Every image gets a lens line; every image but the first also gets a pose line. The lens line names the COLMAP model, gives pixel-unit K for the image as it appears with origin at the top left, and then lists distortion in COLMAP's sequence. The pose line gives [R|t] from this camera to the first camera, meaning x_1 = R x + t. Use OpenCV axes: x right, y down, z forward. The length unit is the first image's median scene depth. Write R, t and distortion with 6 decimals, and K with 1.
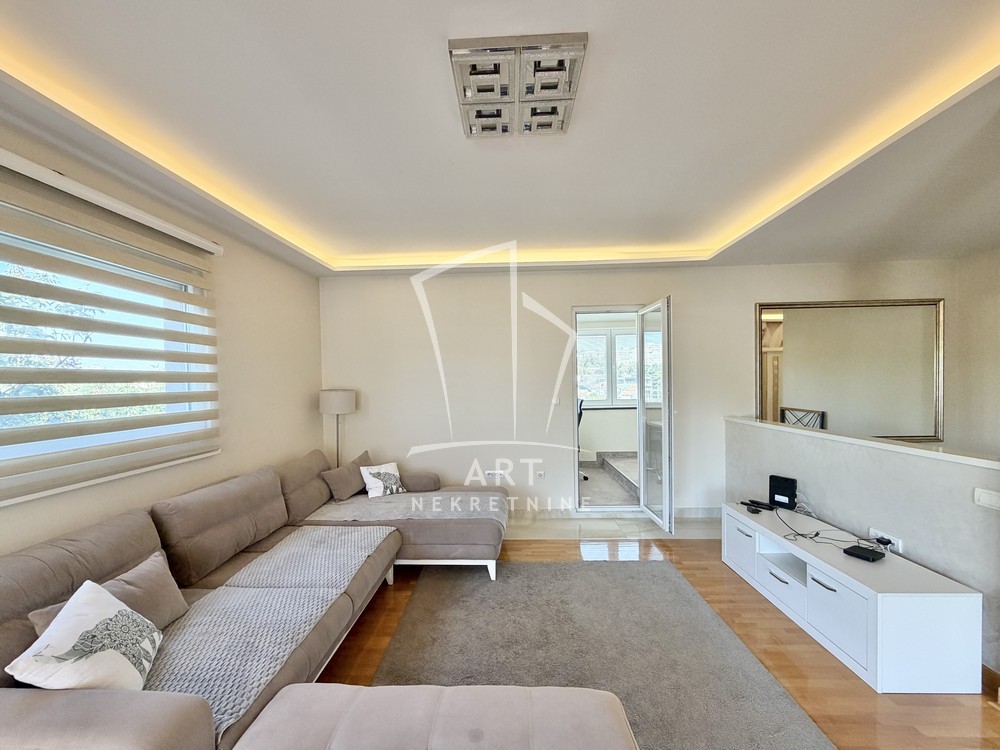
lens RADIAL K [[408.8, 0, 497.7], [0, 408.8, 388.2], [0, 0, 1]] dist [-0.000200, 0.000031]
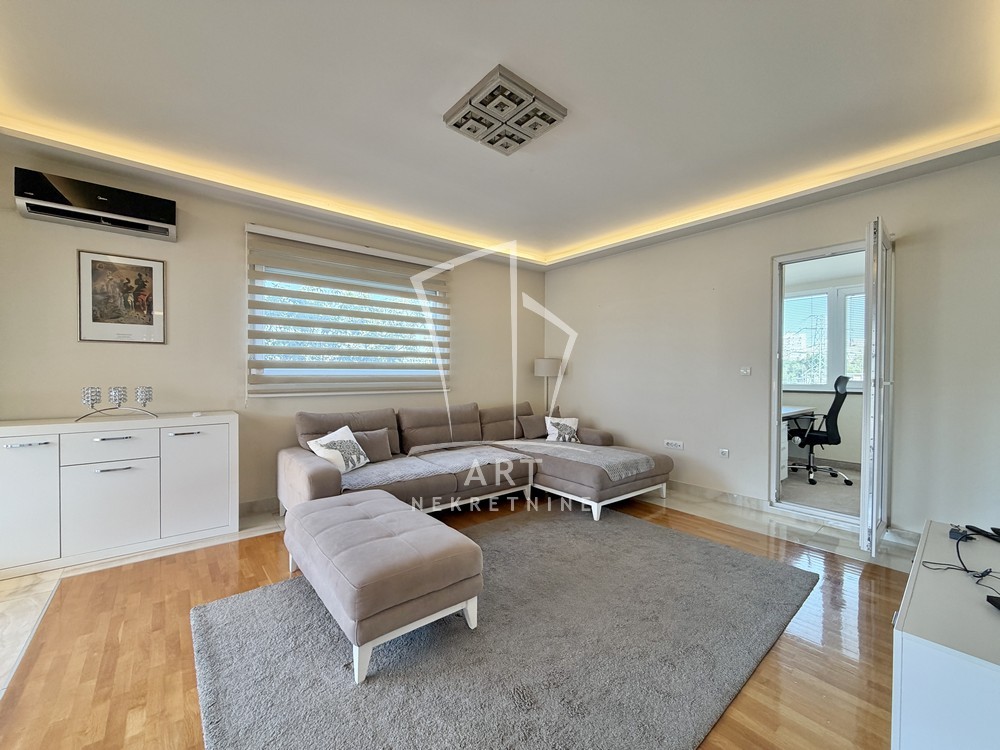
lens RADIAL K [[398.3, 0, 495.4], [0, 398.3, 376.8], [0, 0, 1]] dist [-0.000698, -0.000194]
pose [[0.664837, 0.029926, -0.746389, 0.544842], [-0.030565, 0.999450, 0.012846, 0.064439], [0.746363, 0.014273, 0.665386, 0.059592]]
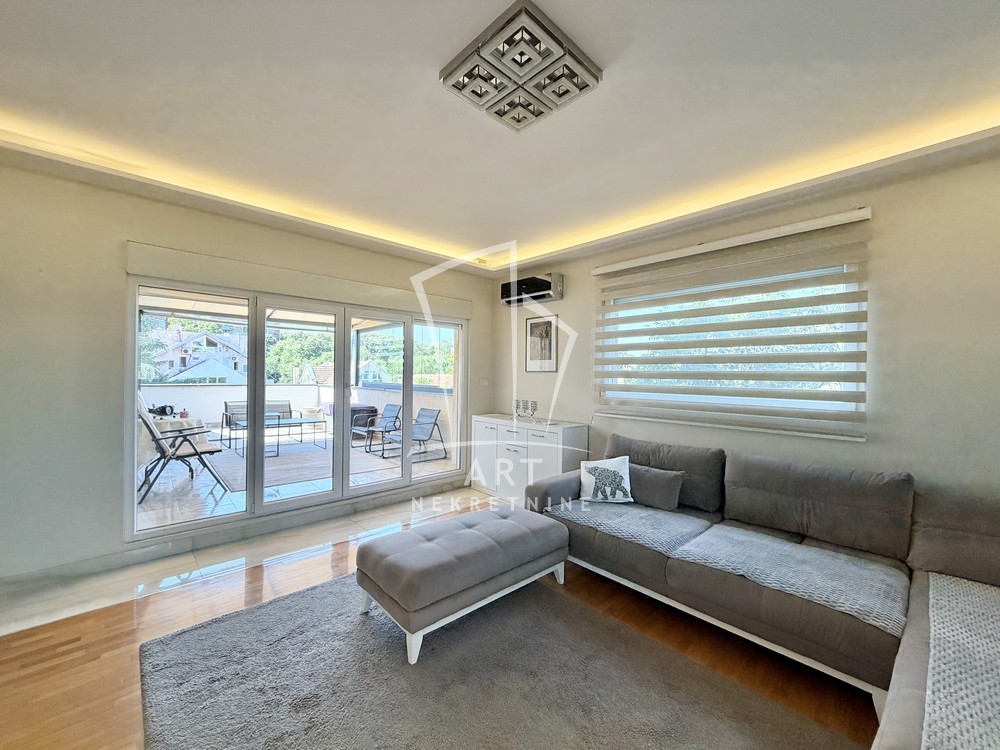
lens RADIAL K [[398.3, 0, 495.4], [0, 398.3, 376.8], [0, 0, 1]] dist [-0.000698, -0.000194]
pose [[-0.706278, 0.013845, -0.707799, 0.426832], [-0.012028, 0.999430, 0.031551, 0.000238], [0.707832, 0.030797, -0.705709, 0.885470]]
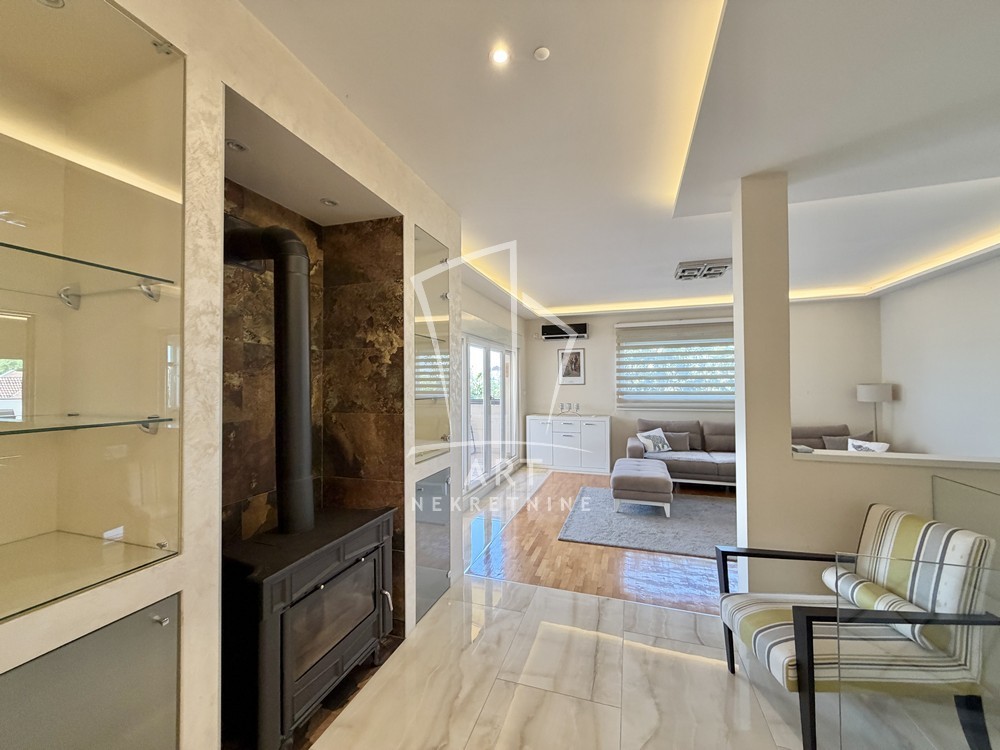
lens RADIAL K [[398.3, 0, 495.4], [0, 398.3, 376.8], [0, 0, 1]] dist [-0.000698, -0.000194]
pose [[-0.283413, 0.004097, -0.958989, 1.488800], [-0.004230, 0.999976, 0.005522, -0.026376], [0.958989, 0.005622, -0.283388, 0.243403]]
